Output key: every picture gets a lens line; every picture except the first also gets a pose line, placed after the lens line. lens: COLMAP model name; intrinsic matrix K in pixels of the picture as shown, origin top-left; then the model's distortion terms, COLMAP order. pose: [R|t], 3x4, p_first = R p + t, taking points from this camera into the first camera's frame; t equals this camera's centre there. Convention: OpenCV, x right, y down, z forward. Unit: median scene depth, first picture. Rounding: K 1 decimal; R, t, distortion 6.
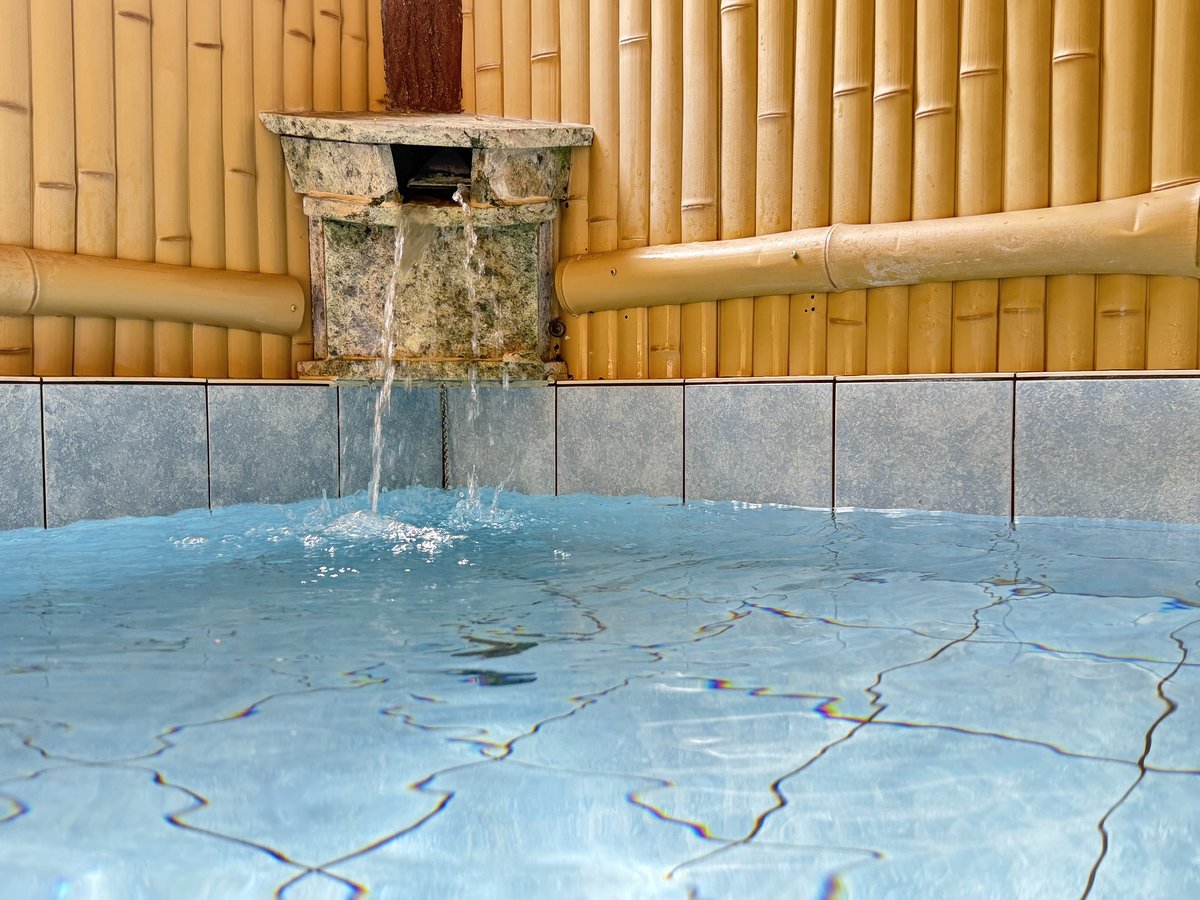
lens RADIAL K [[1213.1, 0, 602.2], [0, 1213.1, 468.8], [0, 0, 1]] dist [0.200419, -0.469511]
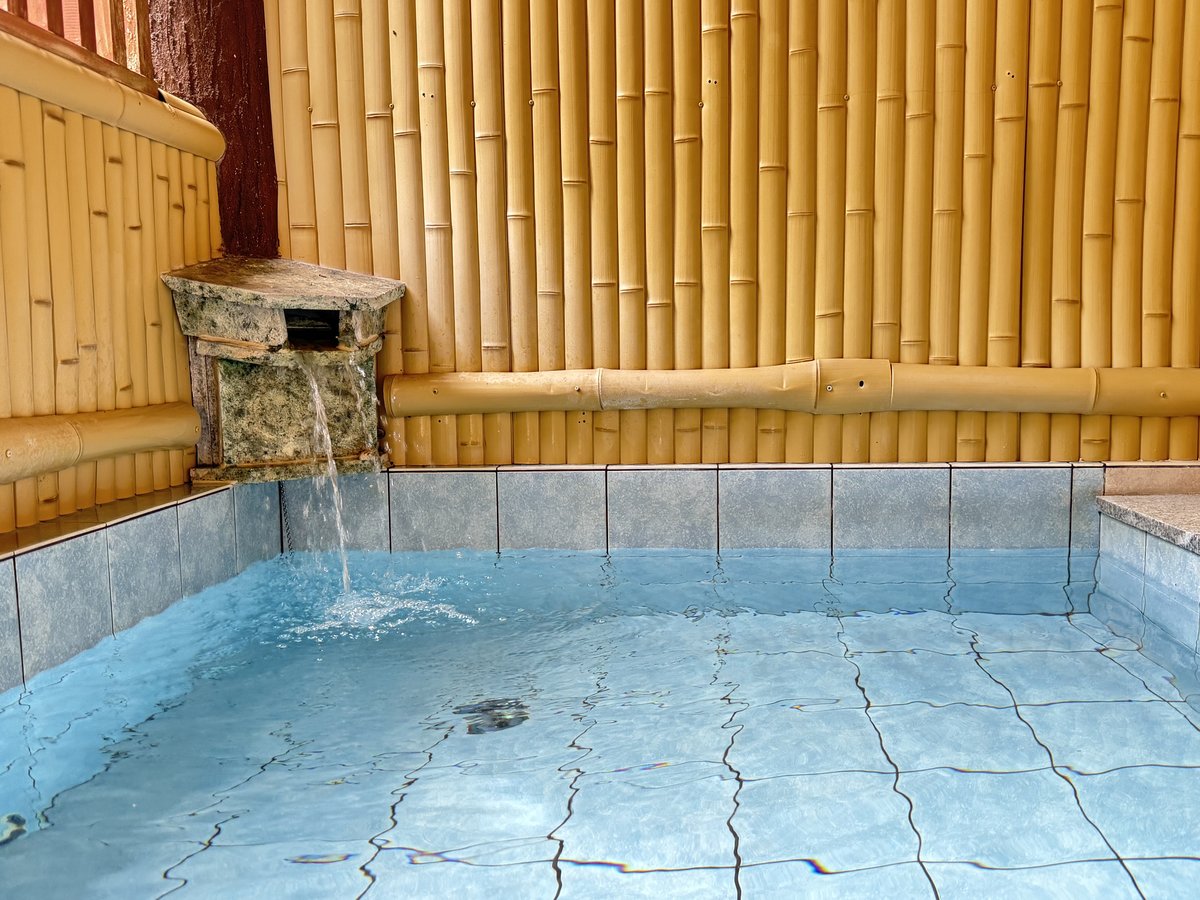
lens RADIAL K [[1123.7, 0, 594.6], [0, 1123.7, 460.3], [0, 0, 1]] dist [0.198762, -0.441366]
pose [[0.867212, -0.062355, 0.494019, -0.494427], [0.042129, 0.997759, 0.051984, -0.147697], [-0.496153, -0.024269, 0.867896, -0.225105]]
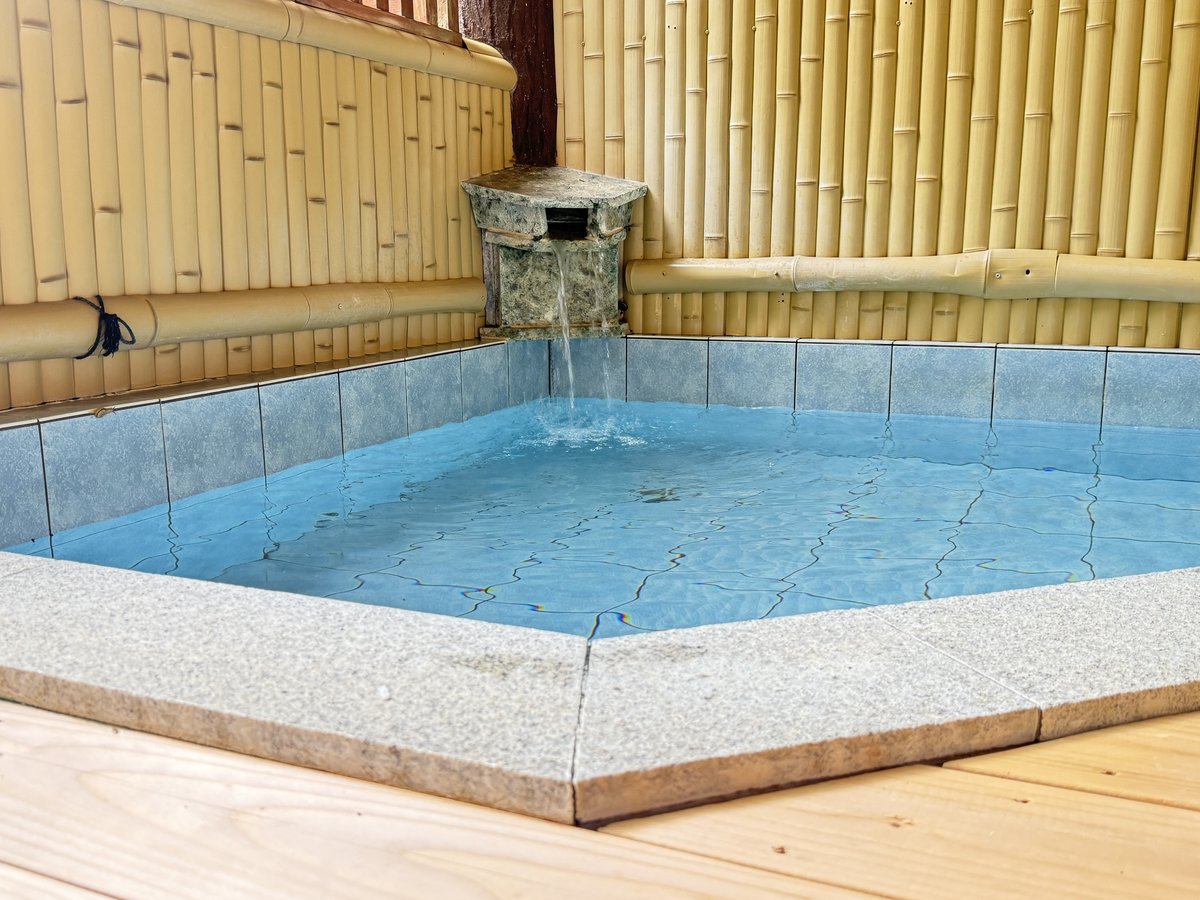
lens RADIAL K [[1123.7, 0, 594.6], [0, 1123.7, 460.3], [0, 0, 1]] dist [0.198762, -0.441366]
pose [[0.985029, -0.037607, 0.168235, -0.384537], [0.014033, 0.990169, 0.139173, -0.128502], [-0.171815, -0.134728, 0.975873, -0.618817]]
